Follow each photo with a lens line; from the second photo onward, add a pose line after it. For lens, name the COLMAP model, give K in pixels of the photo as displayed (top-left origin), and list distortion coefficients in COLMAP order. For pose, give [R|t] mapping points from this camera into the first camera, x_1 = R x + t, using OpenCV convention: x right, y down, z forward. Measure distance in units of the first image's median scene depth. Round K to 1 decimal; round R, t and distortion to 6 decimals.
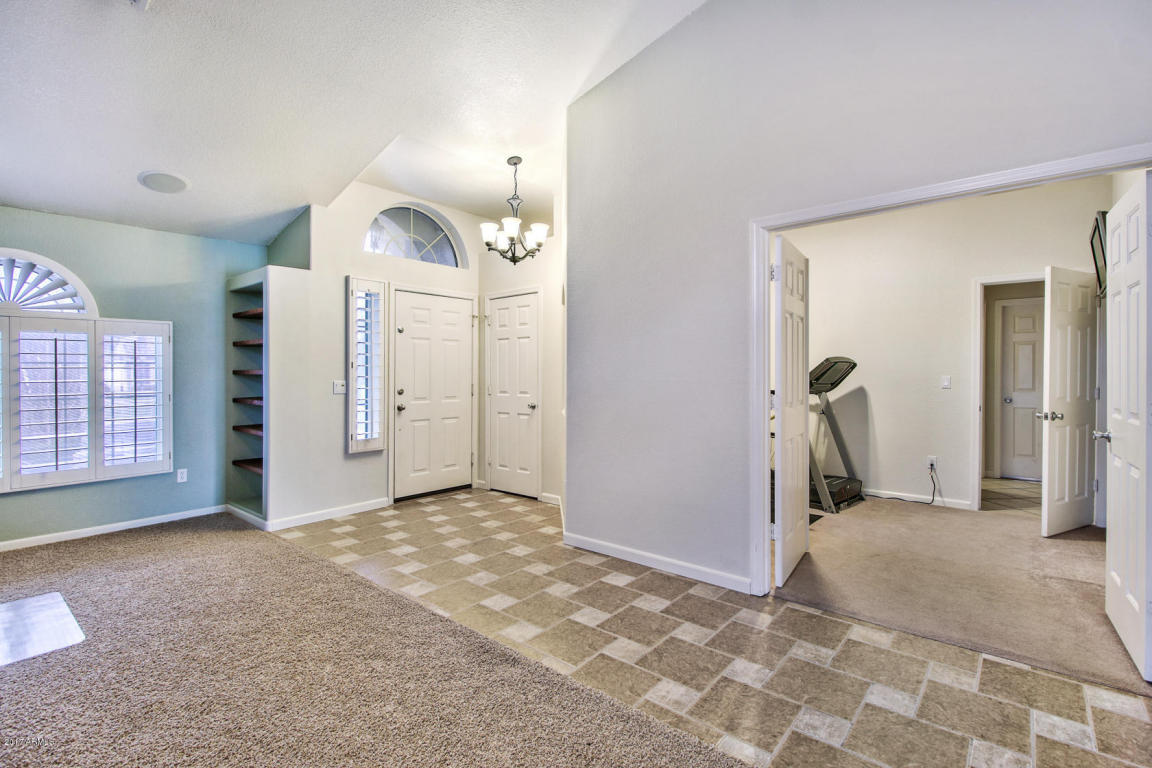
lens RADIAL K [[540.4, 0, 579.7], [0, 540.4, 373.0], [0, 0, 1]] dist [0.008054, -0.004140]
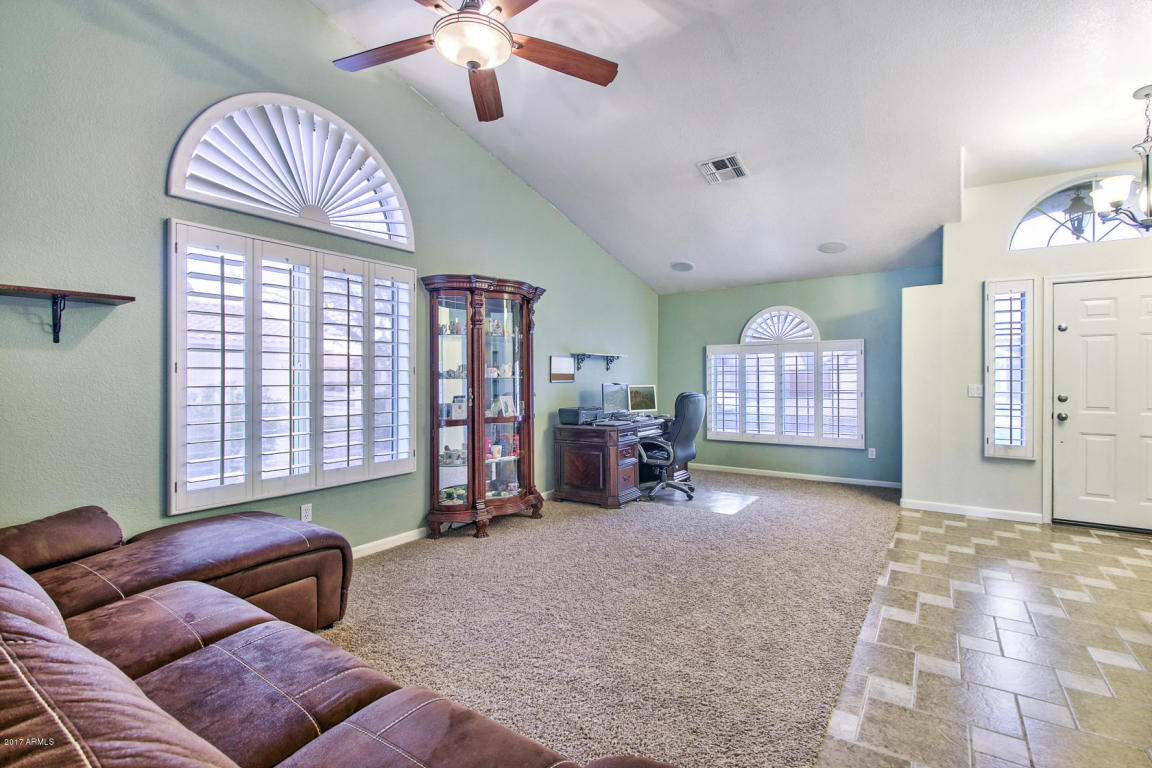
lens RADIAL K [[540.4, 0, 573.9], [0, 540.4, 374.8], [0, 0, 1]] dist [0.008054, -0.004140]
pose [[0.097553, 0.001665, -0.995229, 0.585299], [-0.006333, 0.999979, 0.001052, -0.000492], [0.995210, 0.006201, 0.097561, 0.154055]]
